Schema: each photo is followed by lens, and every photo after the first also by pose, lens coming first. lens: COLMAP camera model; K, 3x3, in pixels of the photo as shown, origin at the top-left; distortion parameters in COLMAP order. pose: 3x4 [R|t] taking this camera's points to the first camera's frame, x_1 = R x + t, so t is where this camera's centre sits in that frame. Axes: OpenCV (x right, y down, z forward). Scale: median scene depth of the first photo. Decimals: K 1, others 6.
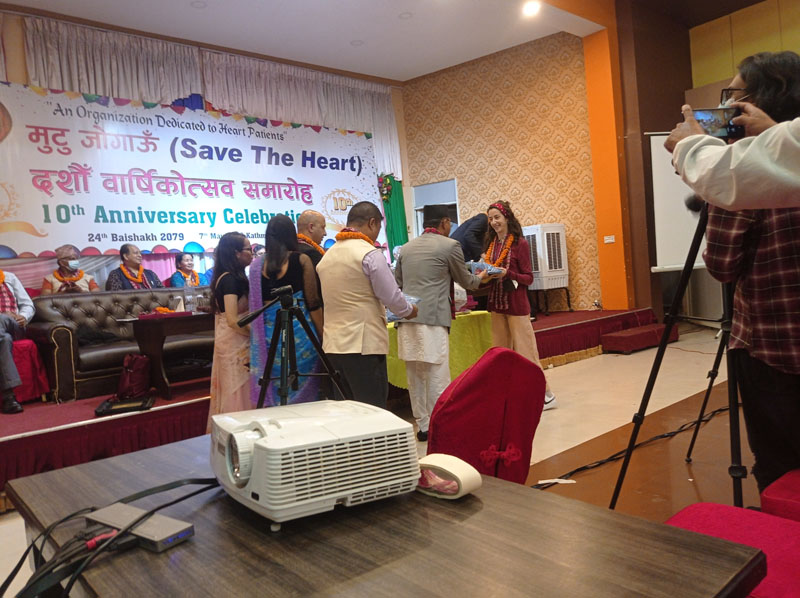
lens RADIAL K [[599.8, 0, 398.4], [0, 599.8, 301.6], [0, 0, 1]] dist [0.095770, -0.159808]
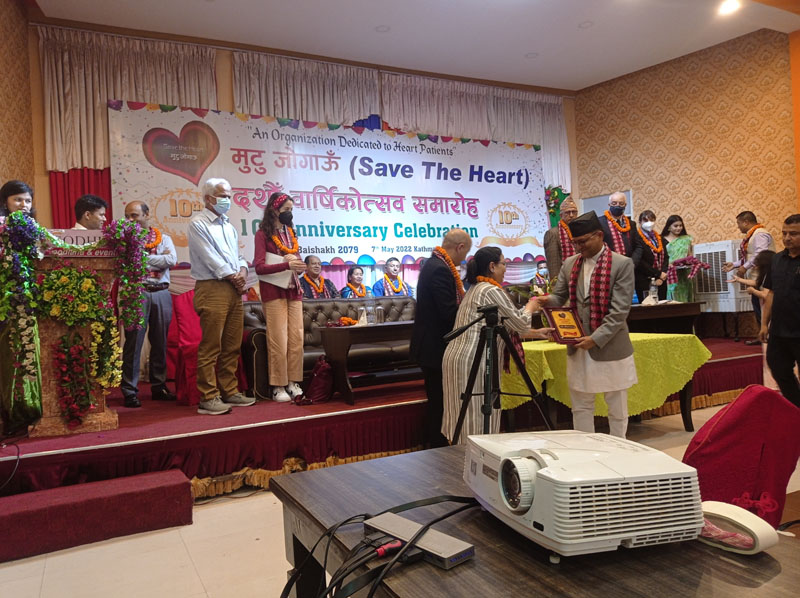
lens RADIAL K [[602.0, 0, 397.1], [0, 602.0, 300.8], [0, 0, 1]] dist [0.100935, -0.180824]
pose [[0.969258, 0.034580, -0.243603, -0.027066], [-0.039660, 0.999085, -0.015980, -0.003066], [0.242828, 0.025150, 0.969743, -0.005046]]
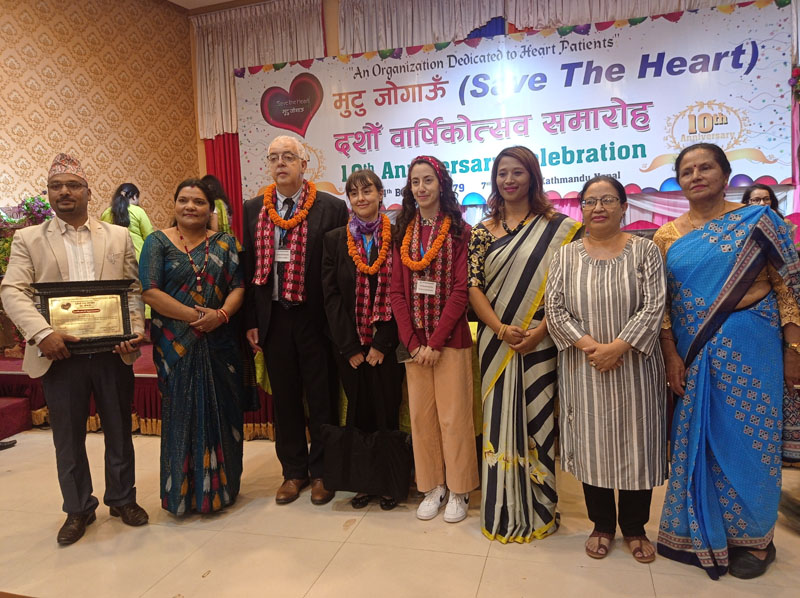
lens RADIAL K [[598.2, 0, 401.0], [0, 598.2, 302.1], [0, 0, 1]] dist [0.100633, -0.177193]
pose [[0.539932, 0.136743, -0.830527, 0.374760], [-0.030375, 0.989238, 0.143128, -0.061403], [0.841160, -0.052052, 0.538275, 0.408035]]
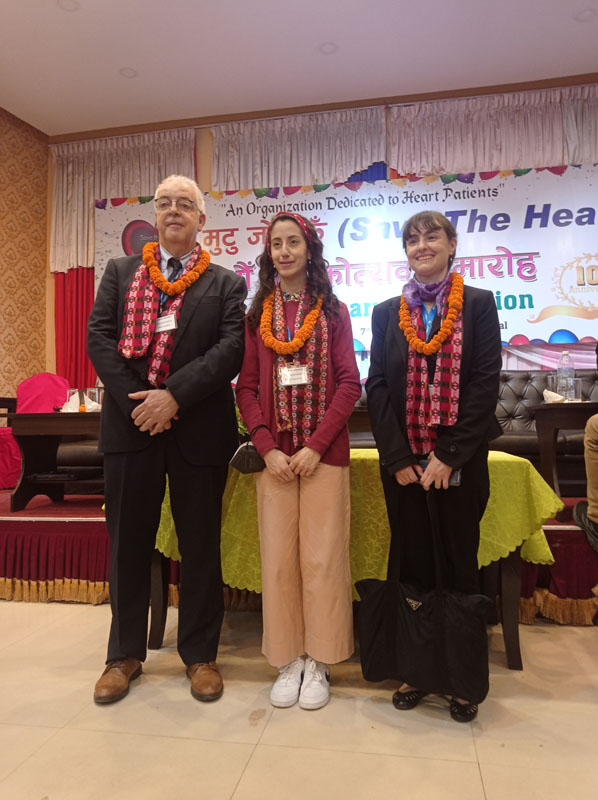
lens RADIAL K [[602.0, 0, 299.0], [0, 602.0, 400.0], [0, 0, 1]] dist [0.100935, -0.180824]
pose [[0.614218, 0.047557, -0.787702, 0.284262], [-0.067715, 0.997677, 0.007433, -0.013554], [0.786226, 0.048774, 0.616011, 0.420556]]
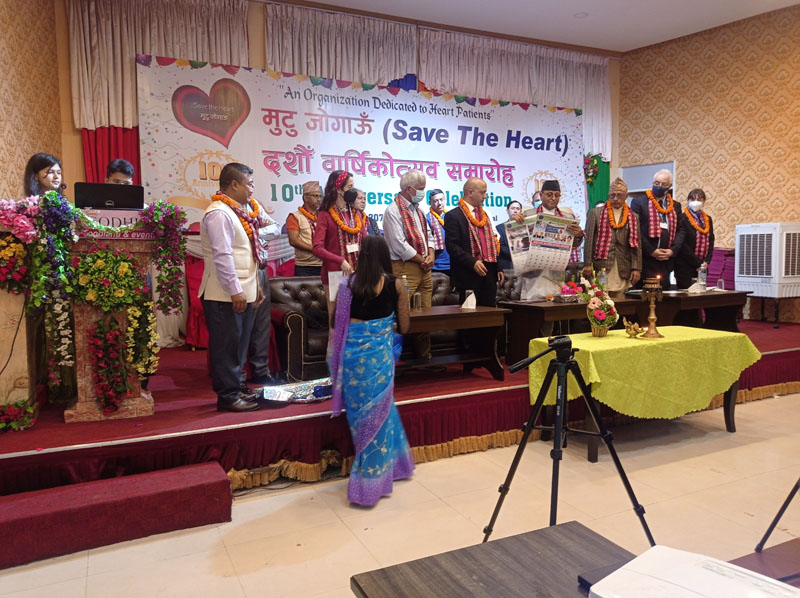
lens RADIAL K [[602.0, 0, 397.1], [0, 602.0, 300.8], [0, 0, 1]] dist [0.100935, -0.180824]
pose [[0.960540, 0.093024, -0.262126, -0.057311], [-0.077106, 0.994535, 0.070393, -0.038882], [0.267241, -0.047404, 0.962463, 0.008949]]
